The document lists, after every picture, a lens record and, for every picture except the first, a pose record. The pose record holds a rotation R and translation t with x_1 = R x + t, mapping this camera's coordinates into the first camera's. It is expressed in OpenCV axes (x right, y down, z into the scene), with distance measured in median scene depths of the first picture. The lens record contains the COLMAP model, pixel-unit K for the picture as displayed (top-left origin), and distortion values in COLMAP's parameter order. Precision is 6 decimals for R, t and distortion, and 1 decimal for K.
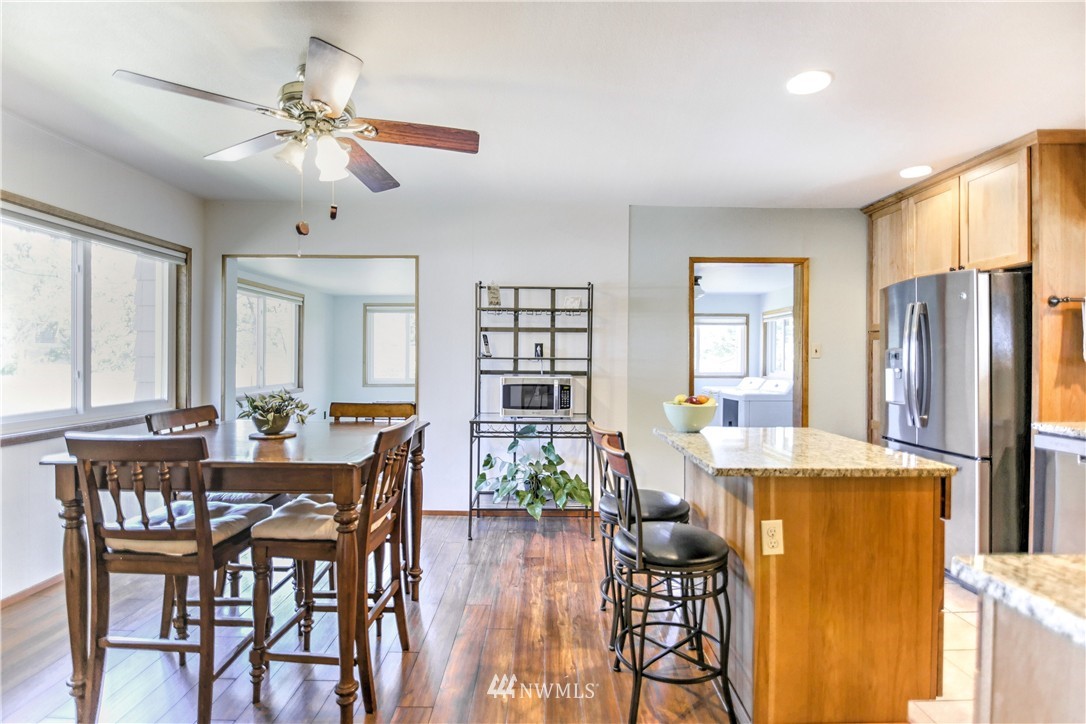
lens RADIAL K [[519.9, 0, 541.7], [0, 519.9, 358.4], [0, 0, 1]] dist [-0.002637, -0.011565]
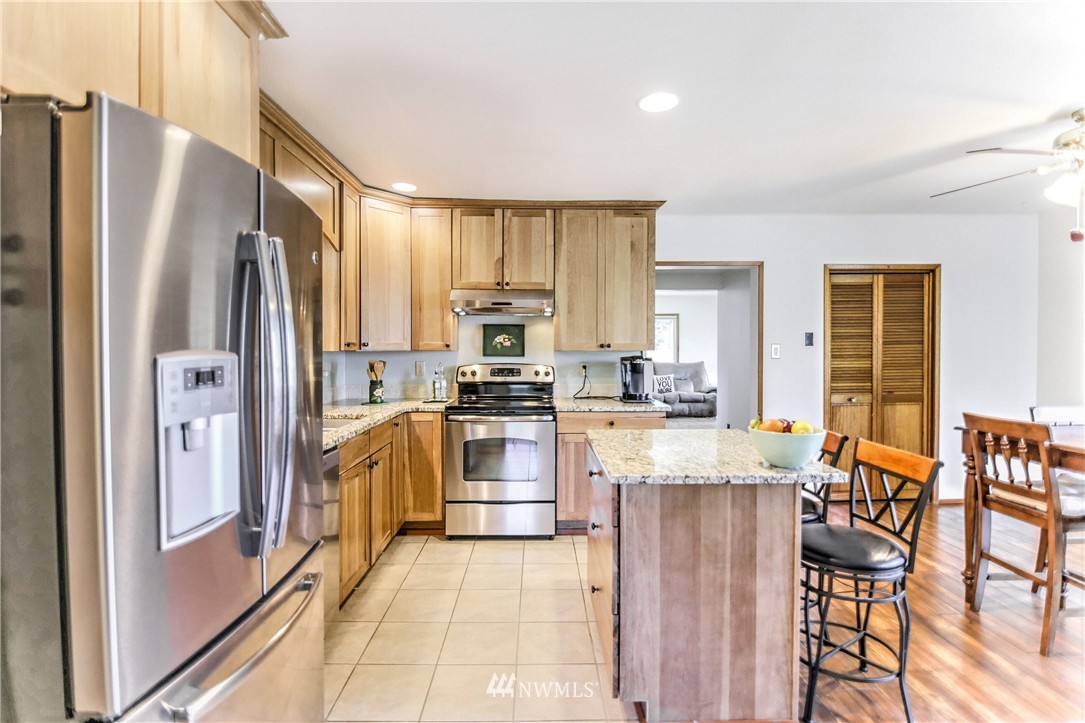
lens RADIAL K [[519.4, 0, 541.2], [0, 519.4, 357.9], [0, 0, 1]] dist [-0.002637, -0.011565]
pose [[-0.999925, -0.003108, -0.011823, 0.439118], [-0.003335, 0.999809, 0.019257, -0.020476], [0.011761, 0.019295, -0.999745, 1.193203]]
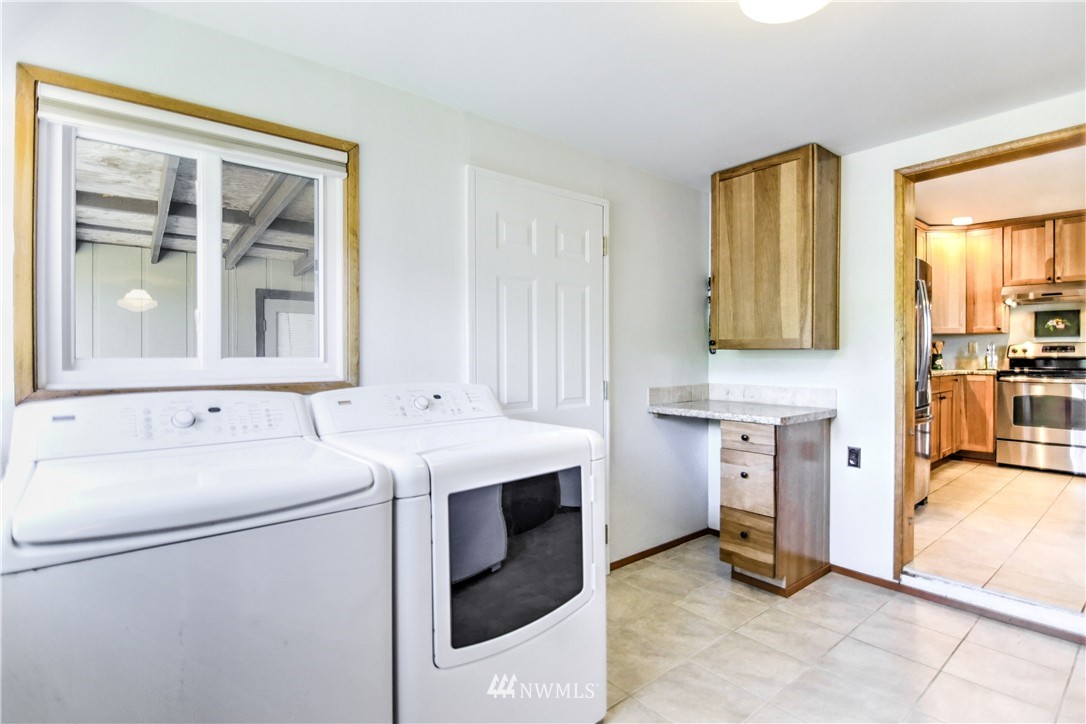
lens RADIAL K [[519.9, 0, 541.7], [0, 519.9, 358.4], [0, 0, 1]] dist [-0.002637, -0.011565]
pose [[-0.630140, -0.005296, 0.776463, 0.310686], [0.001275, 0.999968, 0.007855, 0.043975], [-0.776480, 0.005940, -0.630114, 1.997495]]
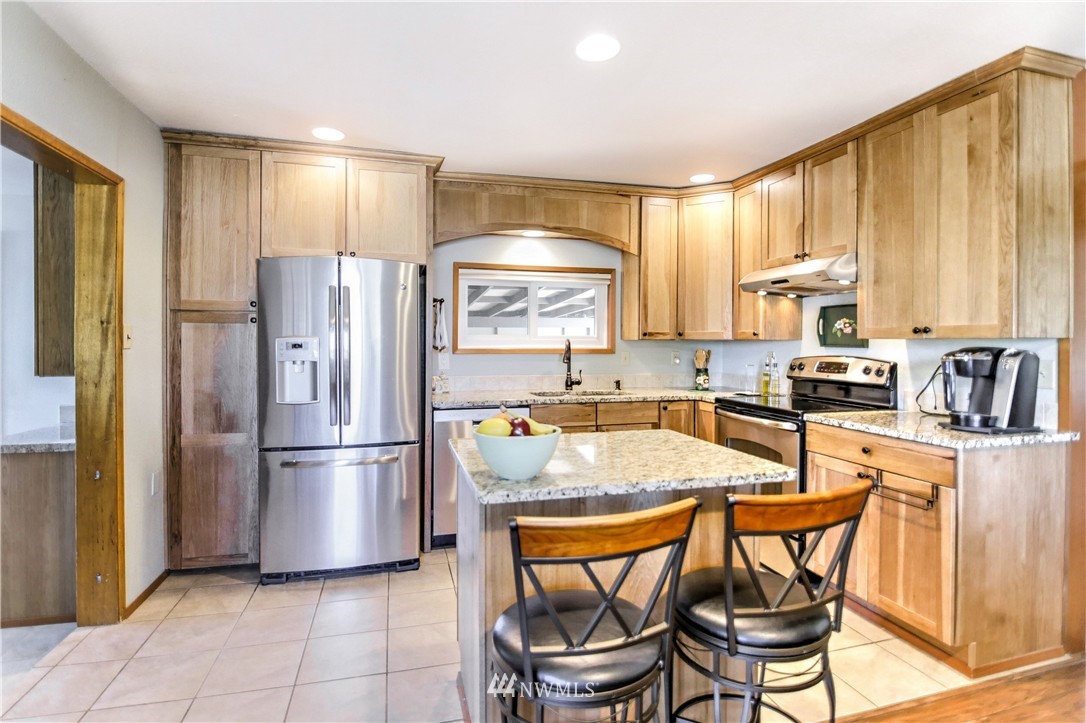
lens RADIAL K [[540.4, 0, 540.0], [0, 540.4, 346.8], [0, 0, 1]] dist [-0.014356, -0.000421]
pose [[-0.272012, -0.009456, 0.962247, -0.217286], [-0.000674, 0.999953, 0.009636, -0.010243], [-0.962294, 0.001973, -0.272006, 0.785022]]
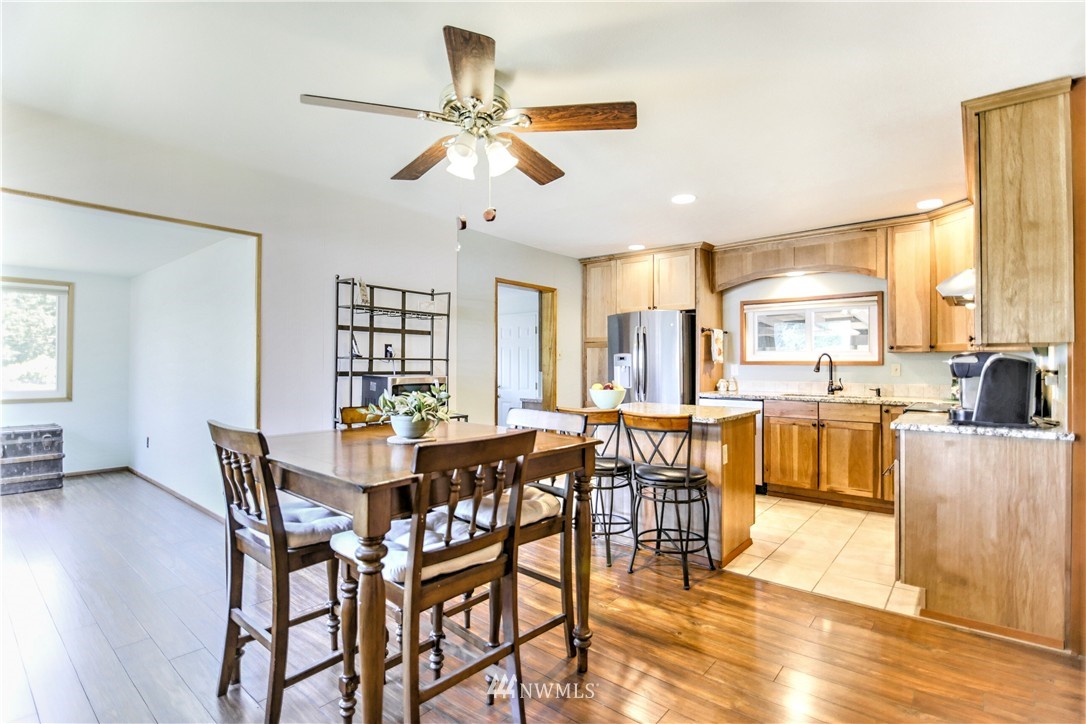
lens RADIAL K [[519.9, 0, 541.7], [0, 519.9, 358.4], [0, 0, 1]] dist [-0.002637, -0.011565]
pose [[0.639985, 0.005728, 0.768366, -0.649087], [0.001403, 0.999962, -0.008624, 0.008353], [-0.768386, 0.006598, 0.639953, 0.147567]]
